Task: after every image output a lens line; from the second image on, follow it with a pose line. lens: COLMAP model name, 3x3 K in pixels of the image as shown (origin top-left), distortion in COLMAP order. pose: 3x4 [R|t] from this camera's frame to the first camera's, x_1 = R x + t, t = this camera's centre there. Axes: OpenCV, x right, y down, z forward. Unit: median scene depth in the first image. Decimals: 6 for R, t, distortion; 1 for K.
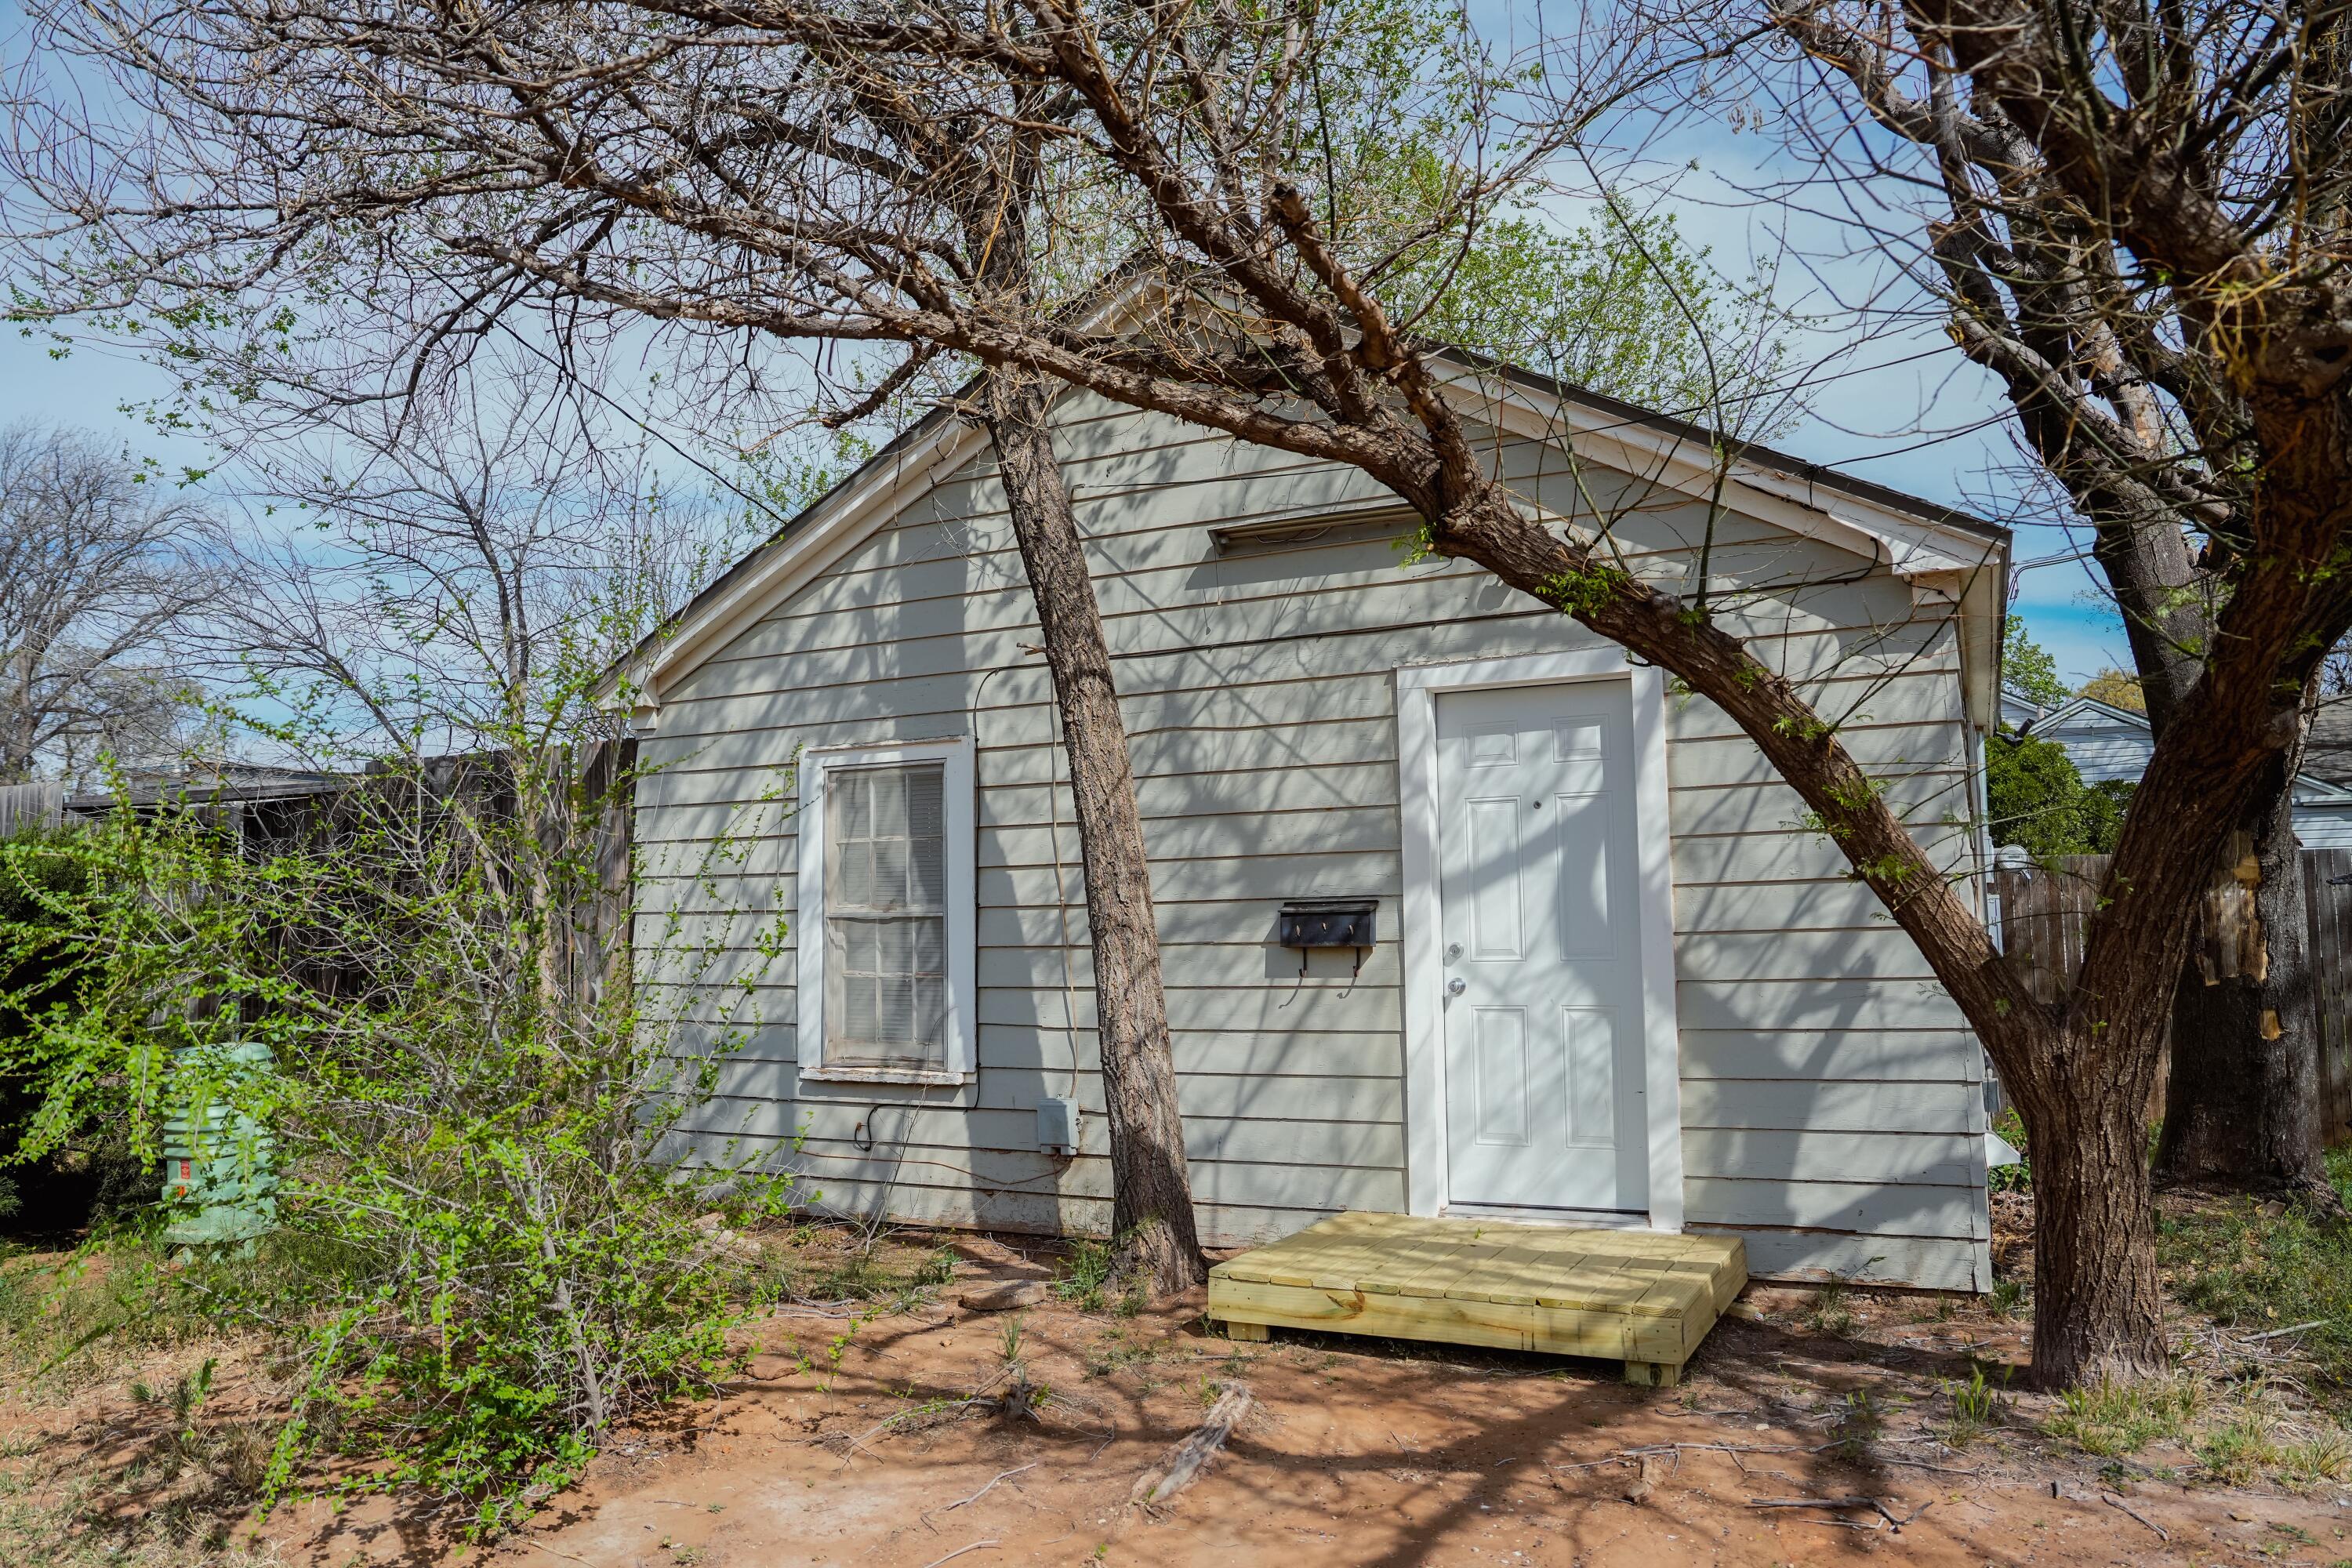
lens RADIAL K [[1621.1, 0, 1172.3], [0, 1621.1, 774.8], [0, 0, 1]] dist [-0.111563, 0.078965]
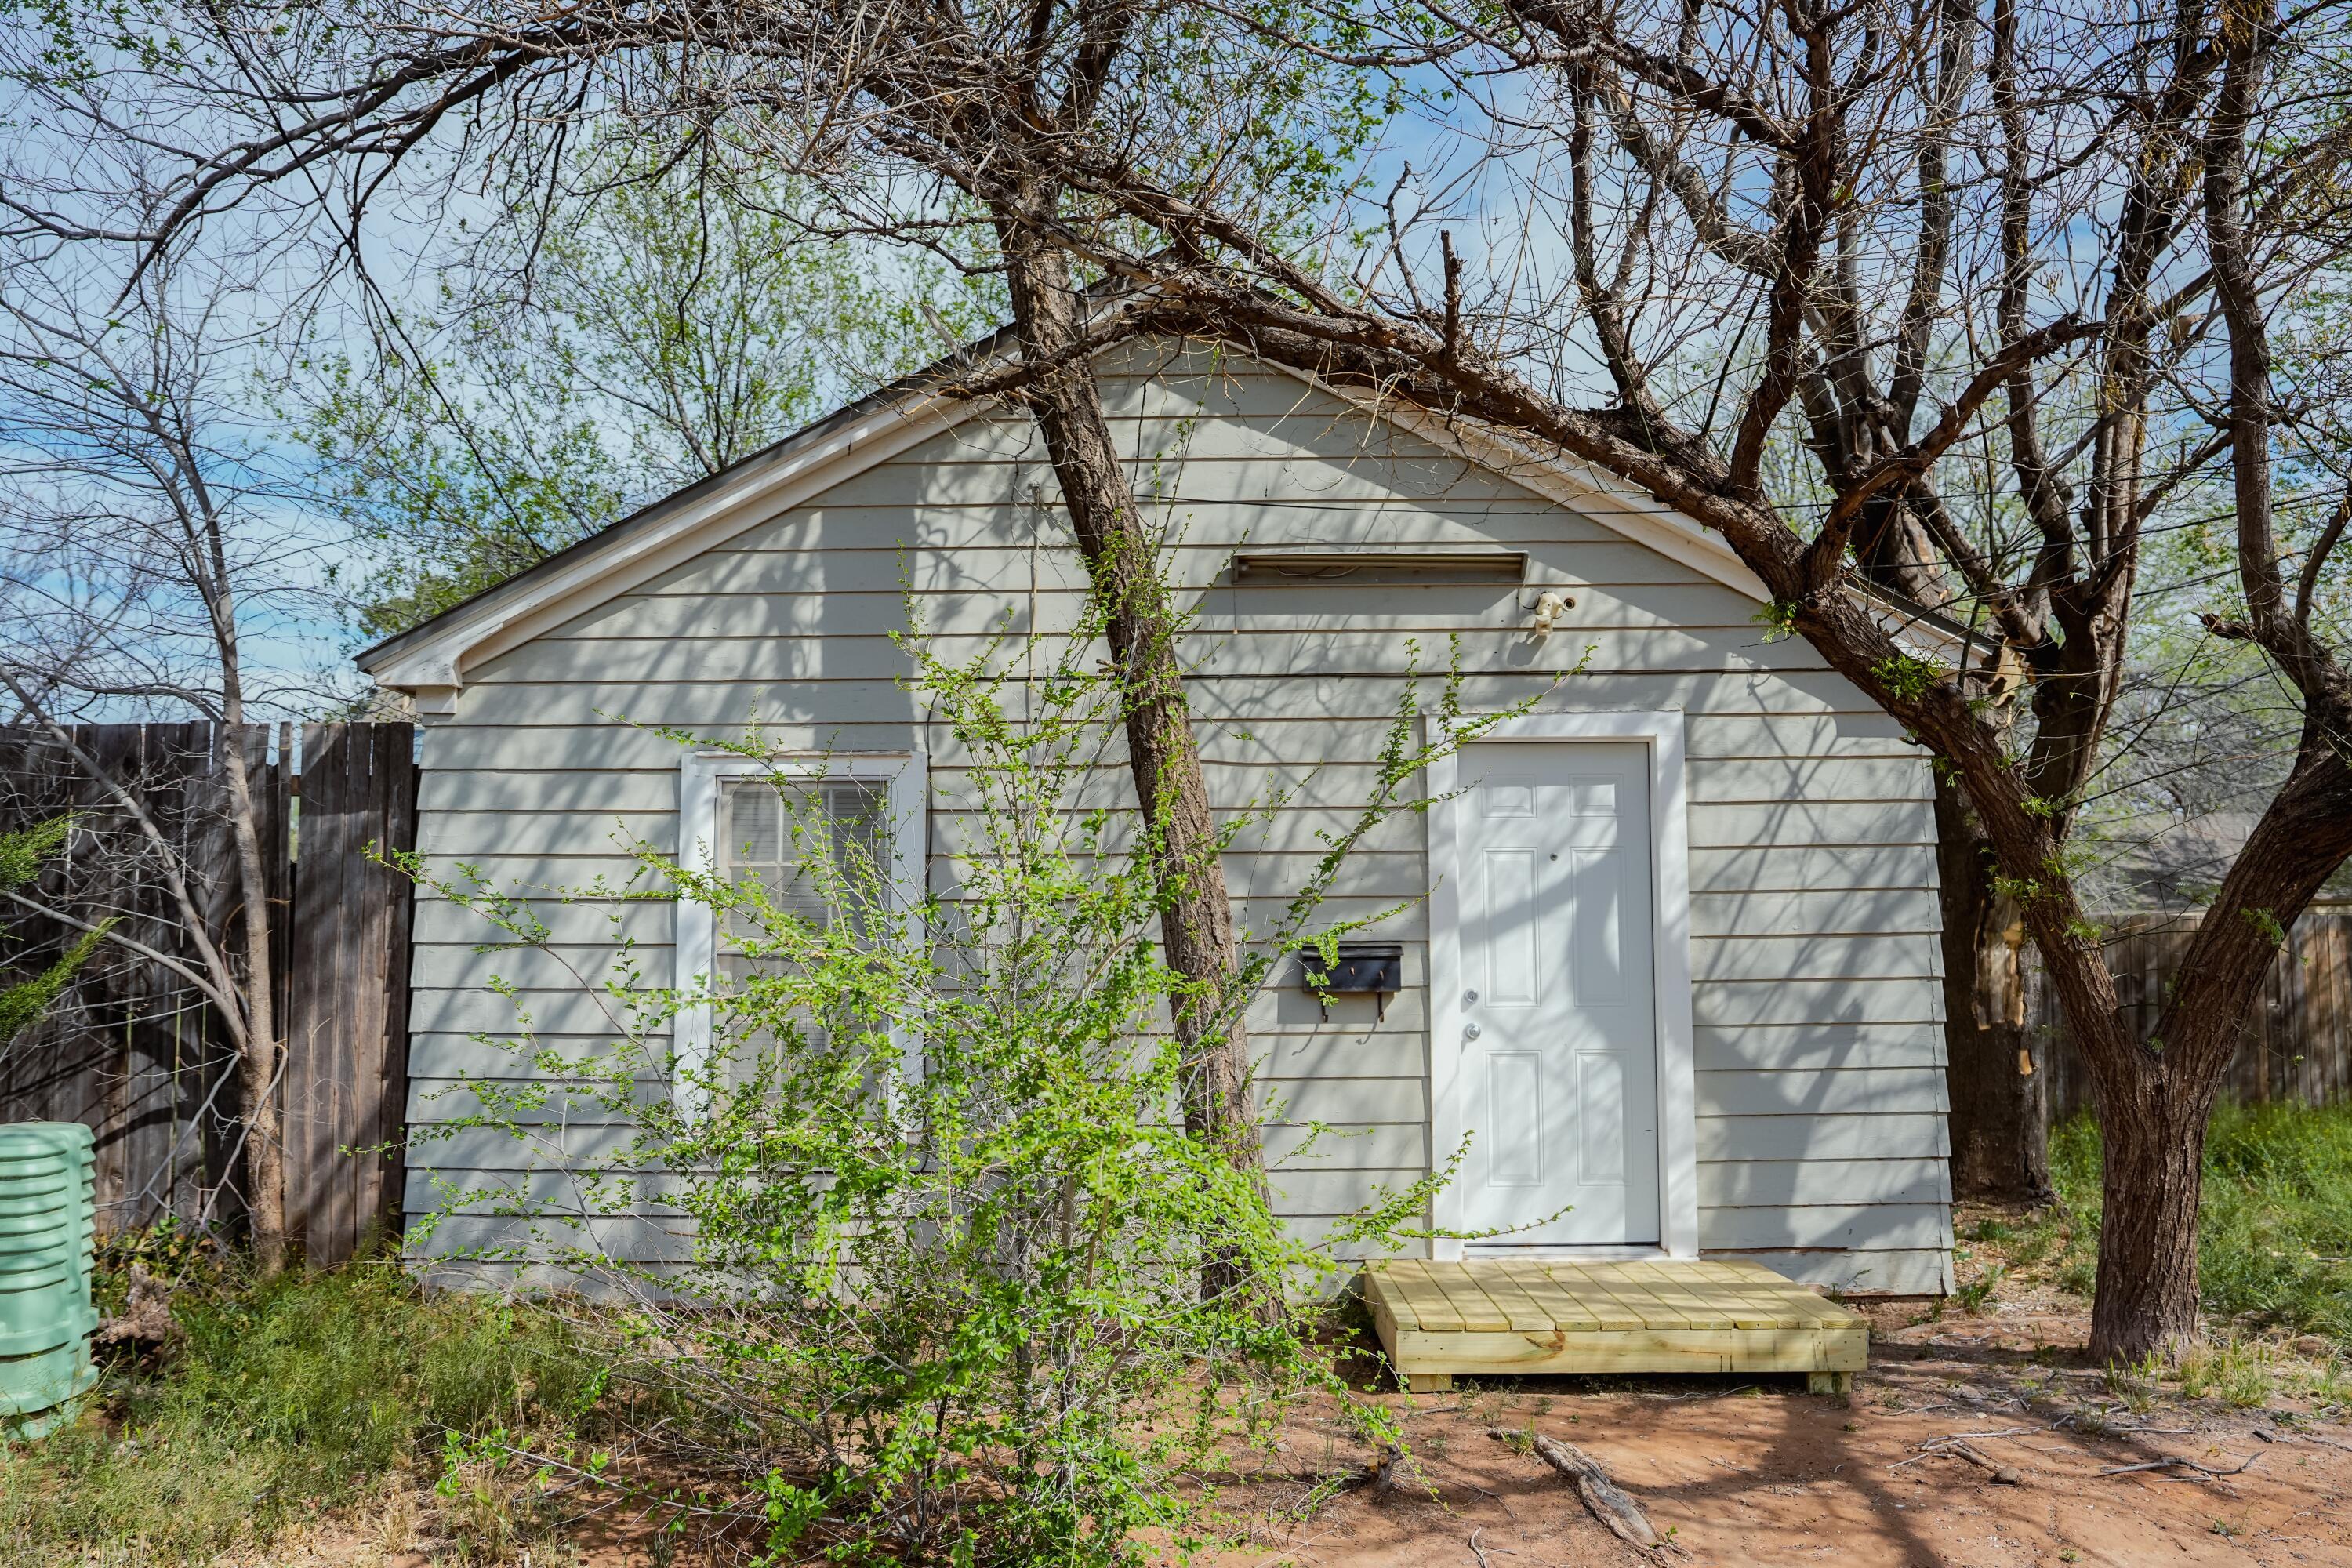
lens RADIAL K [[1746.6, 0, 1176.0], [0, 1746.6, 784.0], [0, 0, 1]] dist [-0.093136, 0.072534]
pose [[0.904312, 0.055022, 0.423311, -0.476856], [-0.050545, 0.998484, -0.021805, 0.008616], [-0.423869, -0.001677, 0.905722, 0.086726]]
